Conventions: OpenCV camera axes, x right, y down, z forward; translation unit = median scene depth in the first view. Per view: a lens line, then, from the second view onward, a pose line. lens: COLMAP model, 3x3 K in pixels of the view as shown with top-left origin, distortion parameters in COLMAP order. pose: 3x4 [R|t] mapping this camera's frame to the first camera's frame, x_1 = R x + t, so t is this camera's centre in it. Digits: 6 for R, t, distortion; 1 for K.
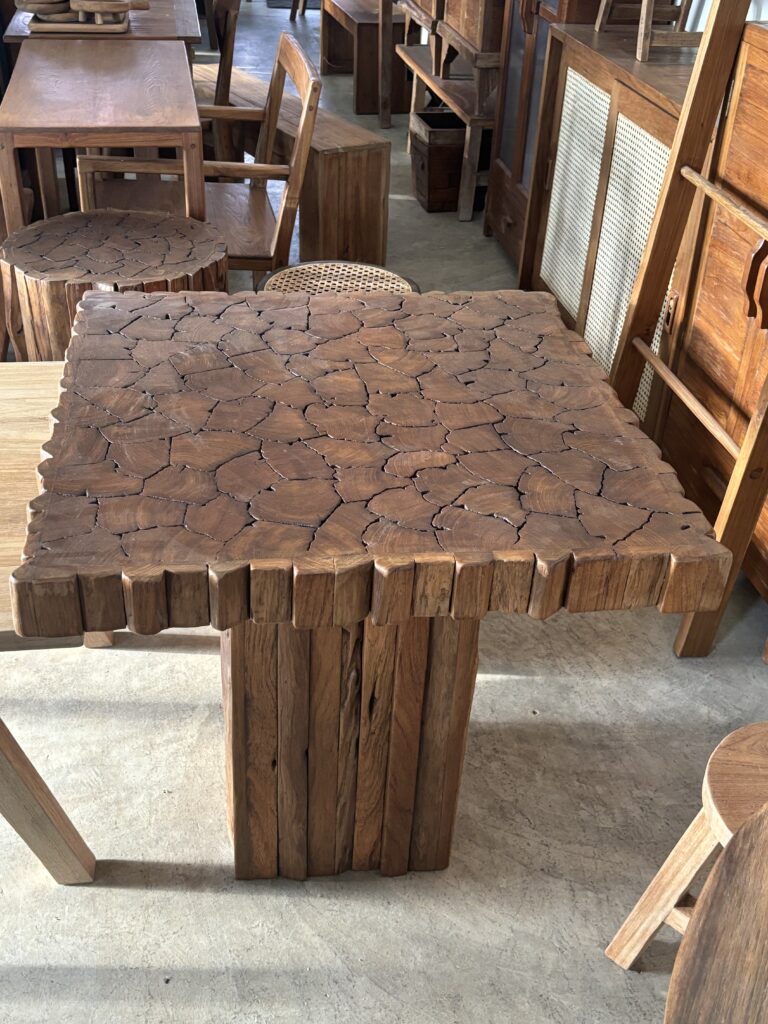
lens RADIAL K [[1113.9, 0, 384.0], [0, 1113.9, 512.0], [0, 0, 1]] dist [0.001056, -0.002667]
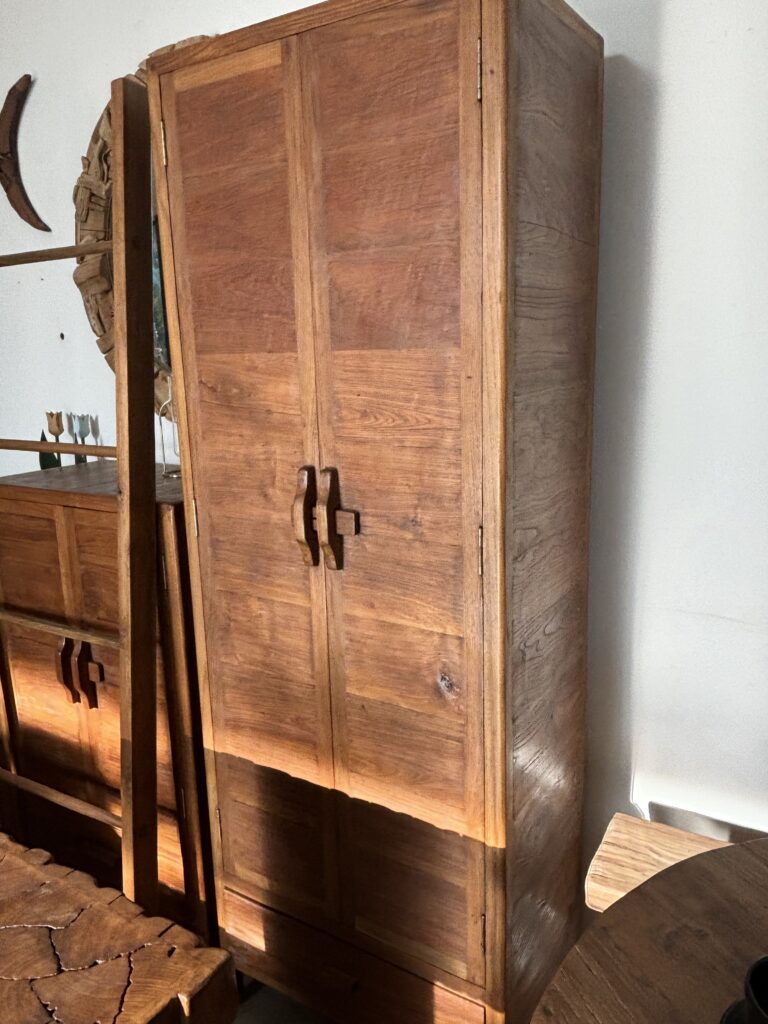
lens RADIAL K [[781.2, 0, 384.0], [0, 781.2, 512.0], [0, 0, 1]] dist [-0.033394, 0.003720]
pose [[0.663805, -0.211878, 0.717266, 0.009895], [0.460412, 0.871539, -0.168645, -0.096743], [-0.589393, 0.442185, 0.676083, 0.271385]]
